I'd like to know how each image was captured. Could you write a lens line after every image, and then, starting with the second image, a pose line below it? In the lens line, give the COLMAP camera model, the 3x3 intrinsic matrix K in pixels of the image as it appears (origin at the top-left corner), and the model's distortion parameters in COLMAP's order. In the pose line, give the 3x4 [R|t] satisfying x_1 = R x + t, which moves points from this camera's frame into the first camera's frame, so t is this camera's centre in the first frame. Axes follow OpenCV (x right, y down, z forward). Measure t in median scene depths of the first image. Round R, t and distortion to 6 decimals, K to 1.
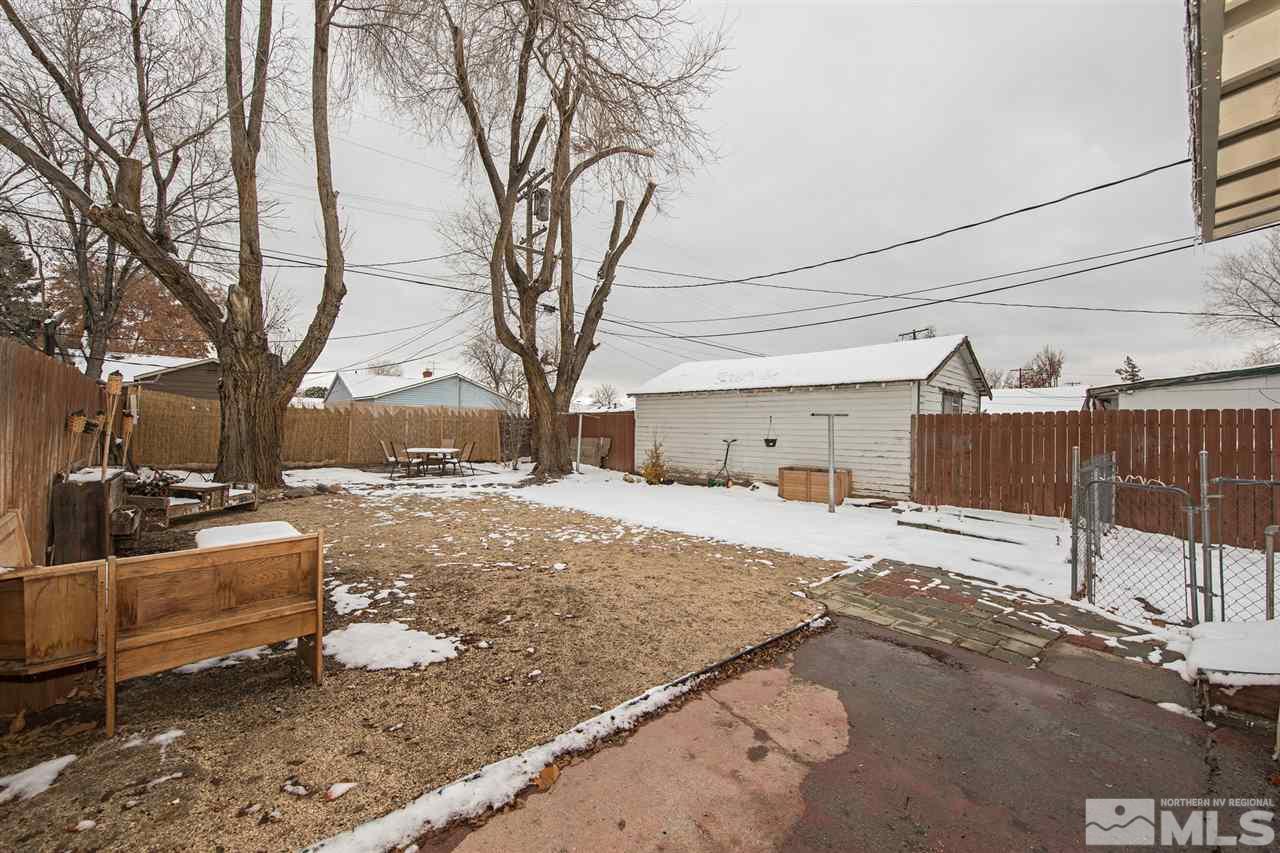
lens RADIAL K [[471.5, 0, 640.0], [0, 471.5, 426.5], [0, 0, 1]] dist [0.001529, 0.000087]
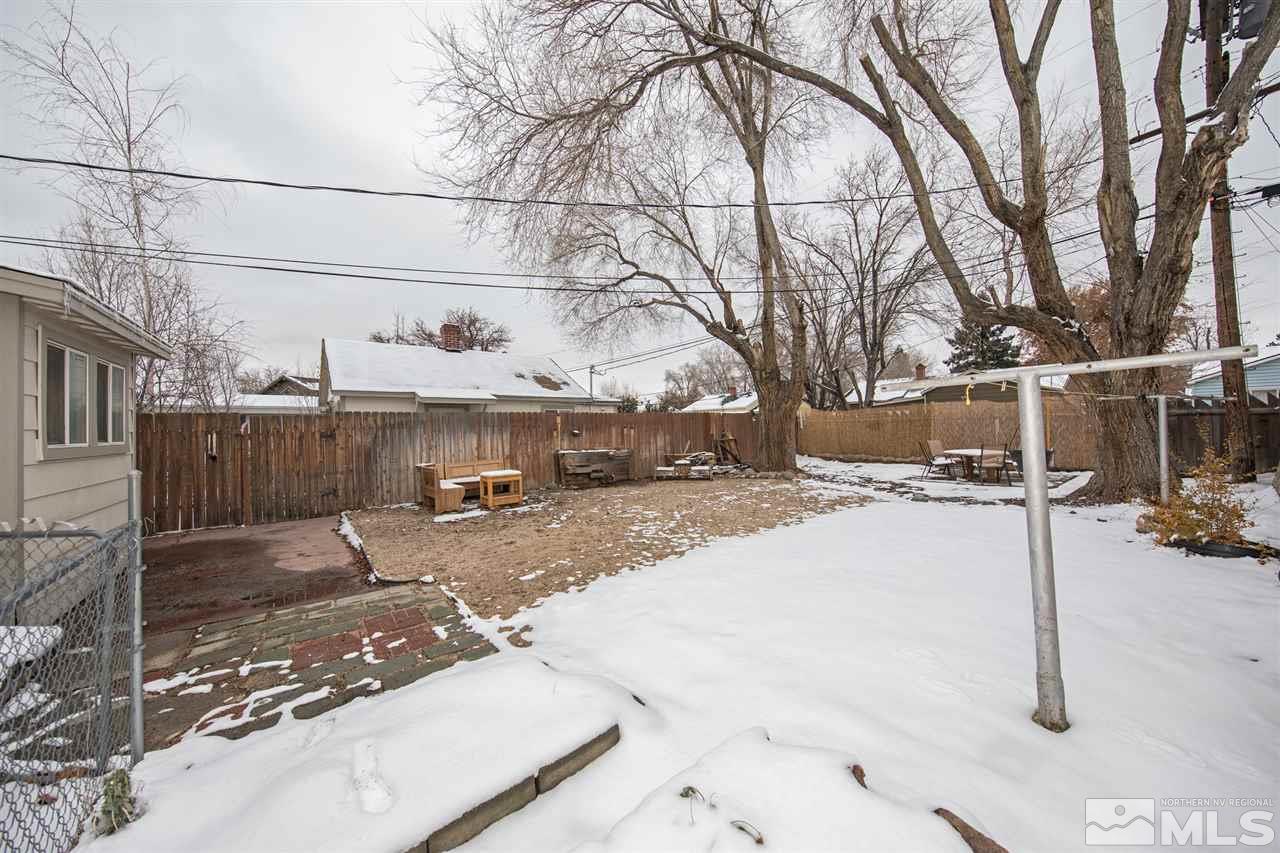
lens RADIAL K [[409.3, 0, 640.0], [0, 409.3, 426.5], [0, 0, 1]] dist [-0.001096, -0.000146]
pose [[-0.014435, -0.019422, -0.999707, 1.268326], [0.022900, 0.999543, -0.019749, 0.011205], [0.999634, -0.023178, -0.013984, 1.455120]]
